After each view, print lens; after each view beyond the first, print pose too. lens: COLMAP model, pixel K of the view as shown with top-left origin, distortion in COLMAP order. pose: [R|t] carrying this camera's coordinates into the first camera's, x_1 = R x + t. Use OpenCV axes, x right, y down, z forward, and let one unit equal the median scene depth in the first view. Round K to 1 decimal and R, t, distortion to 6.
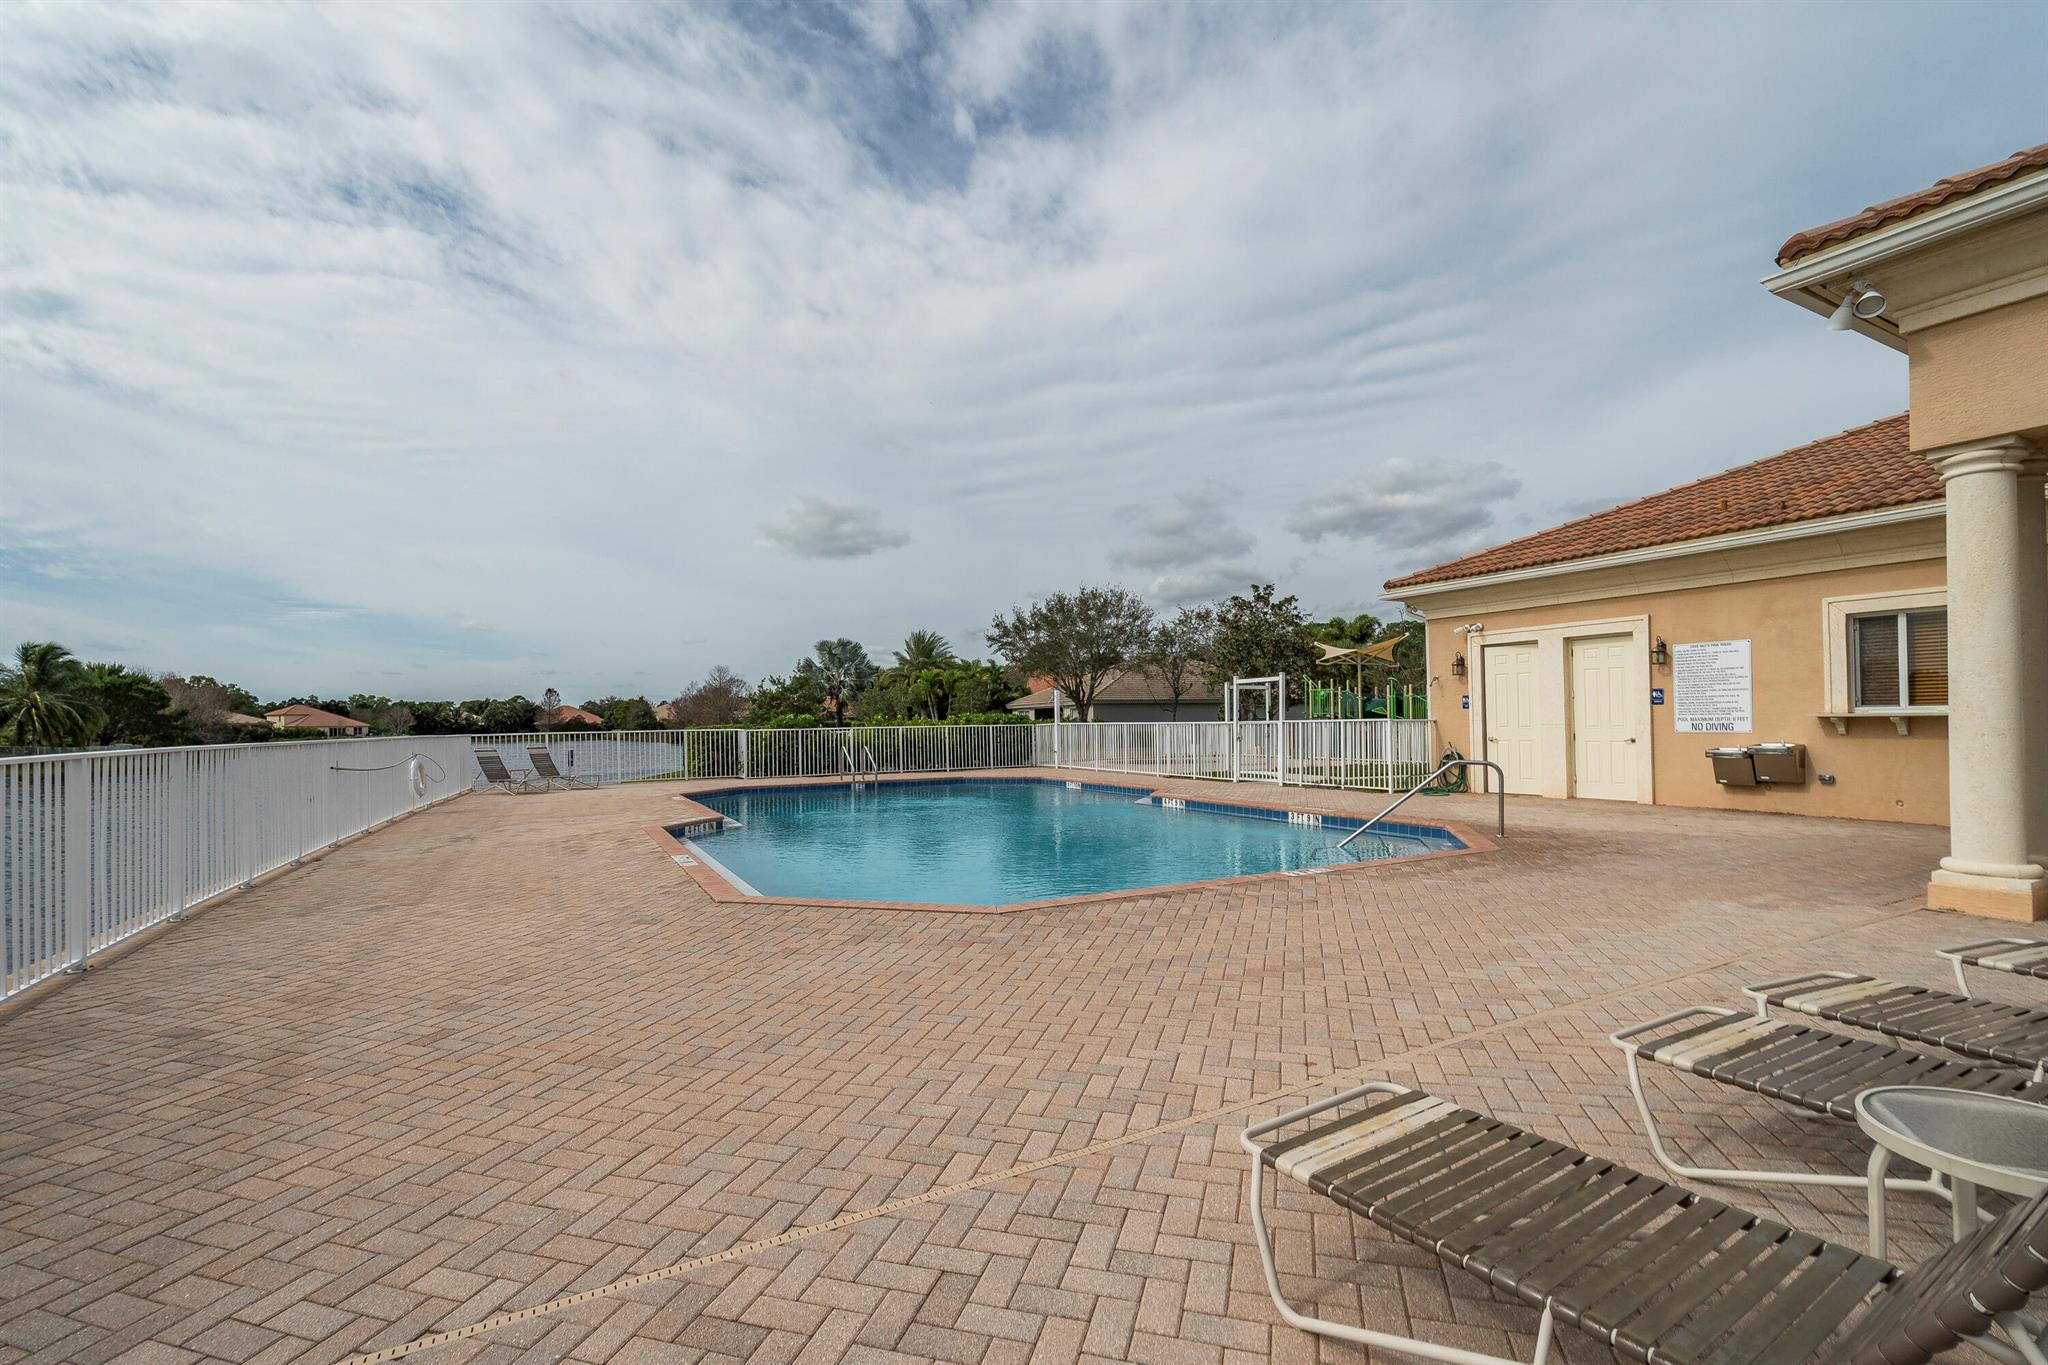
lens RADIAL K [[931.0, 0, 1024.7], [0, 931.0, 702.7], [0, 0, 1]] dist [-0.002392, 0.002766]
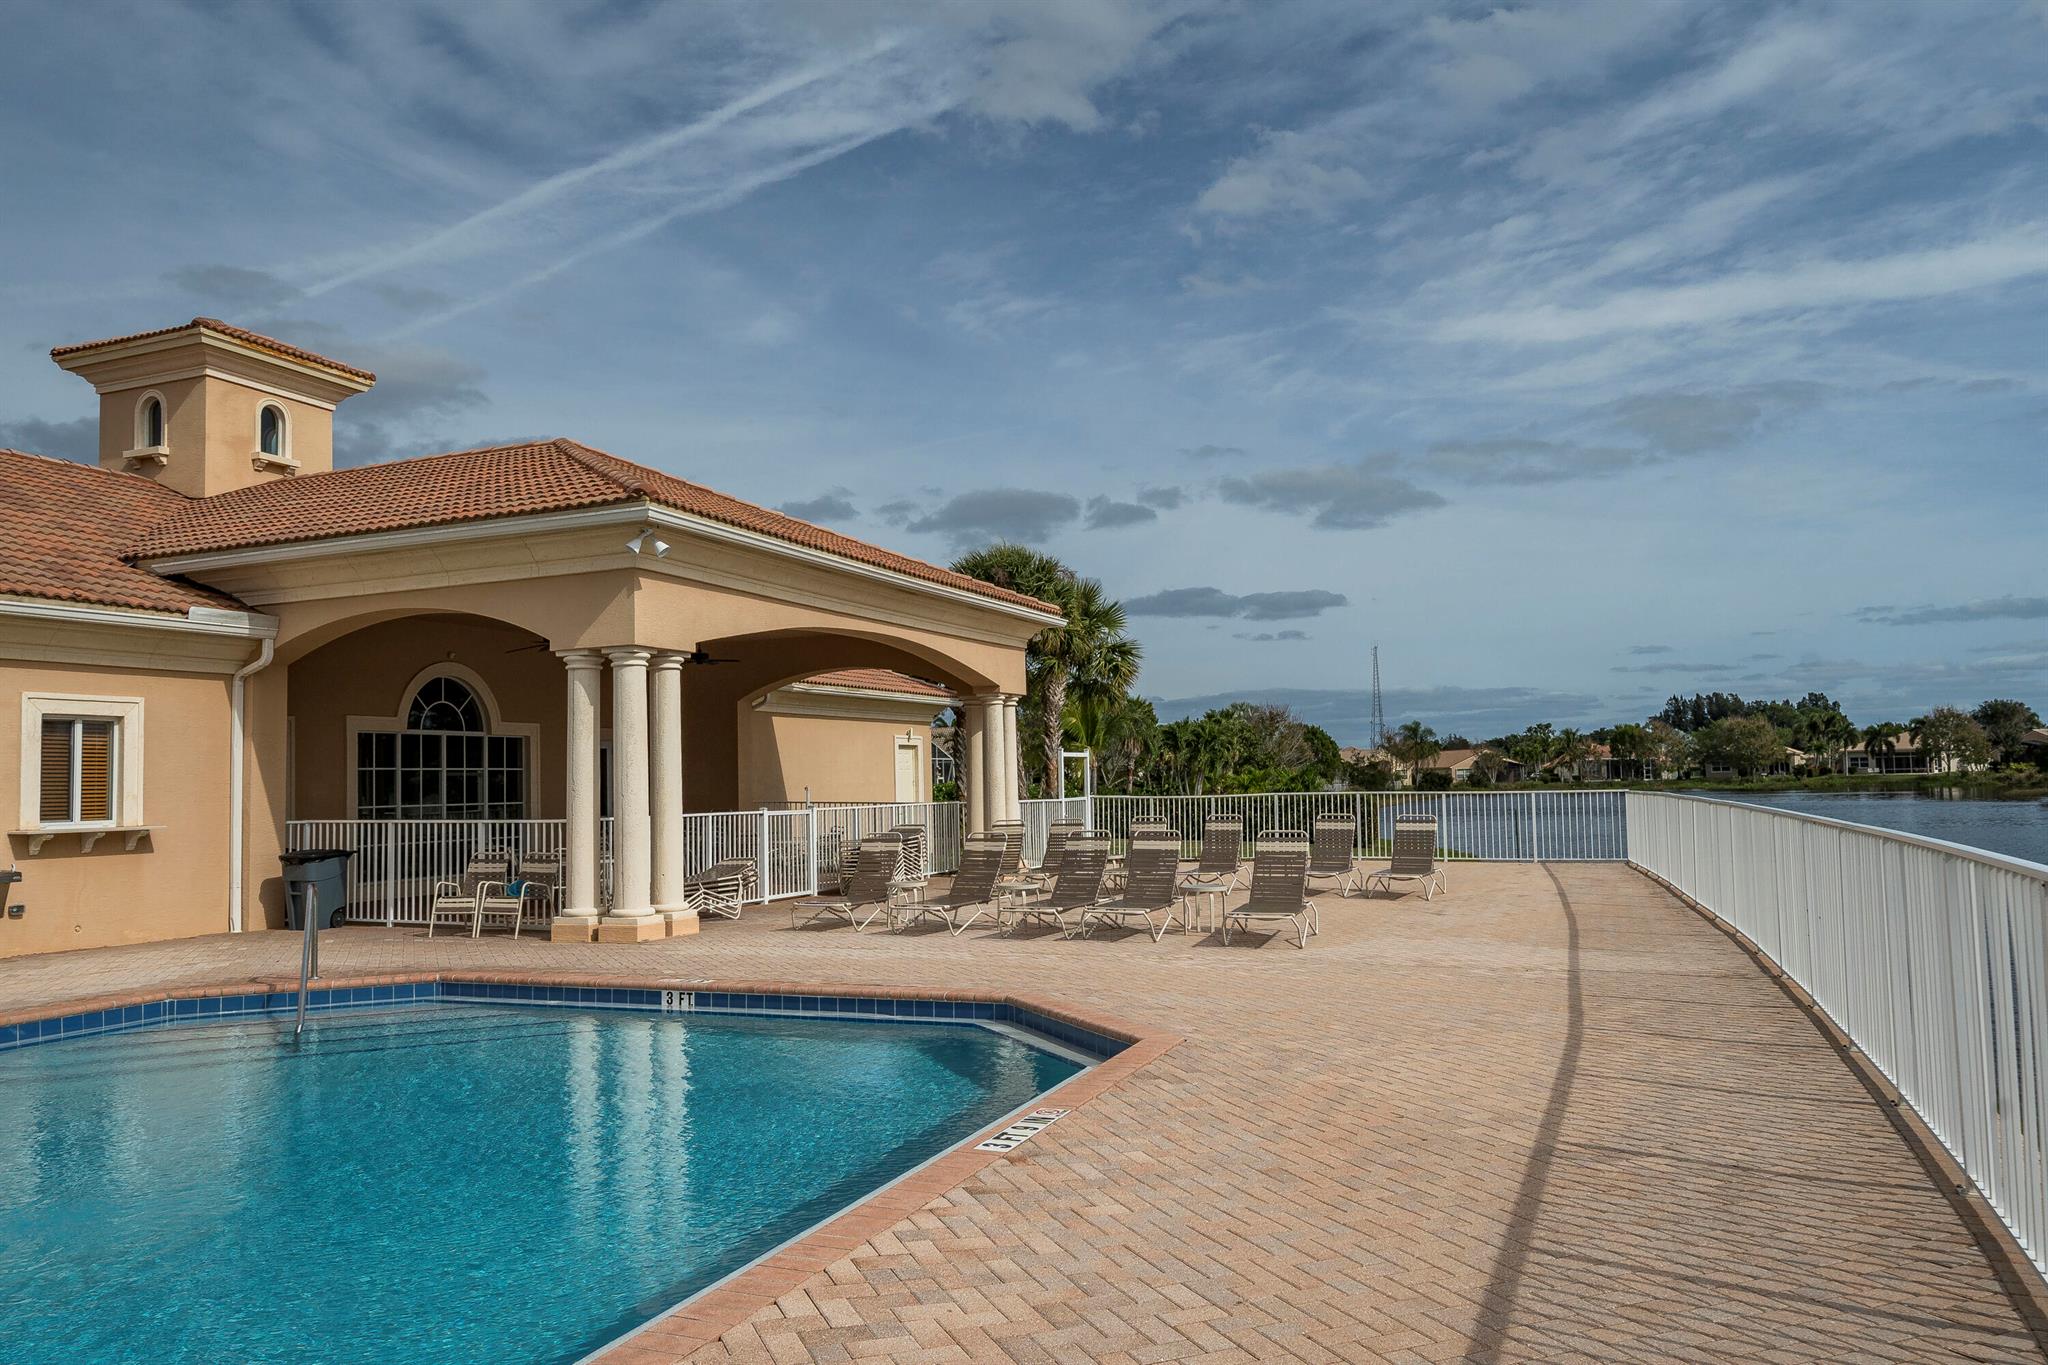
lens RADIAL K [[1368.6, 0, 1028.5], [0, 1368.6, 693.2], [0, 0, 1]] dist [0.021257, -0.015273]
pose [[-0.621766, 0.077352, 0.779374, -0.613397], [0.011961, 0.995933, -0.089303, 0.009596], [-0.783112, -0.046203, -0.620162, 0.978315]]
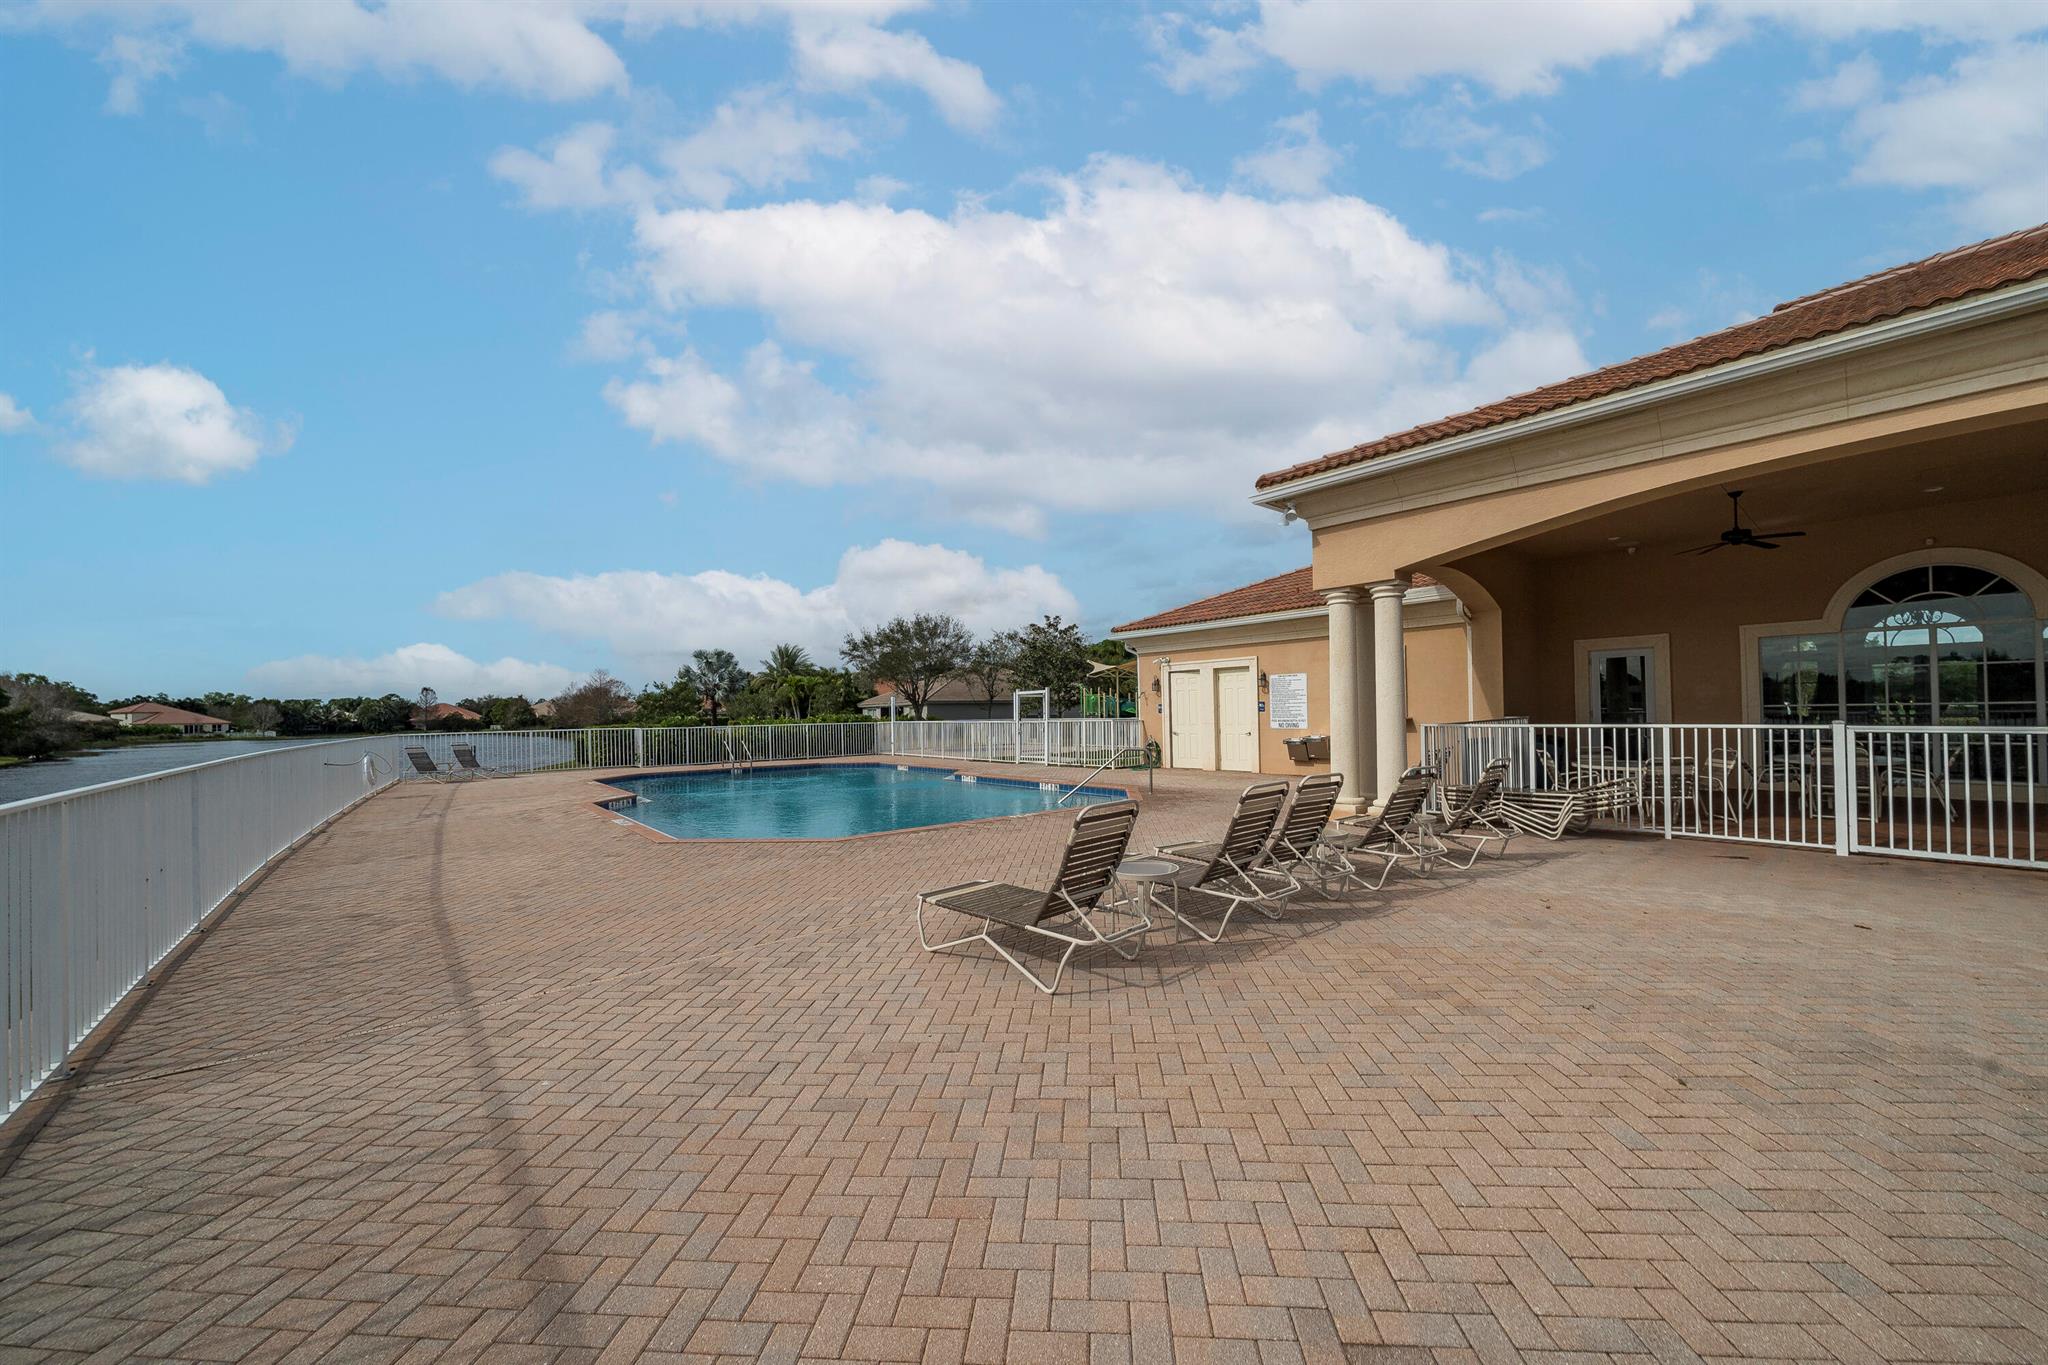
lens RADIAL K [[765.6, 0, 1034.7], [0, 765.6, 703.5], [0, 0, 1]] dist [0.001321, -0.000971]
pose [[0.979173, -0.000568, 0.203029, 0.022455], [-0.000455, 0.999987, 0.004992, -0.019470], [-0.203029, -0.004981, 0.979160, -0.240176]]
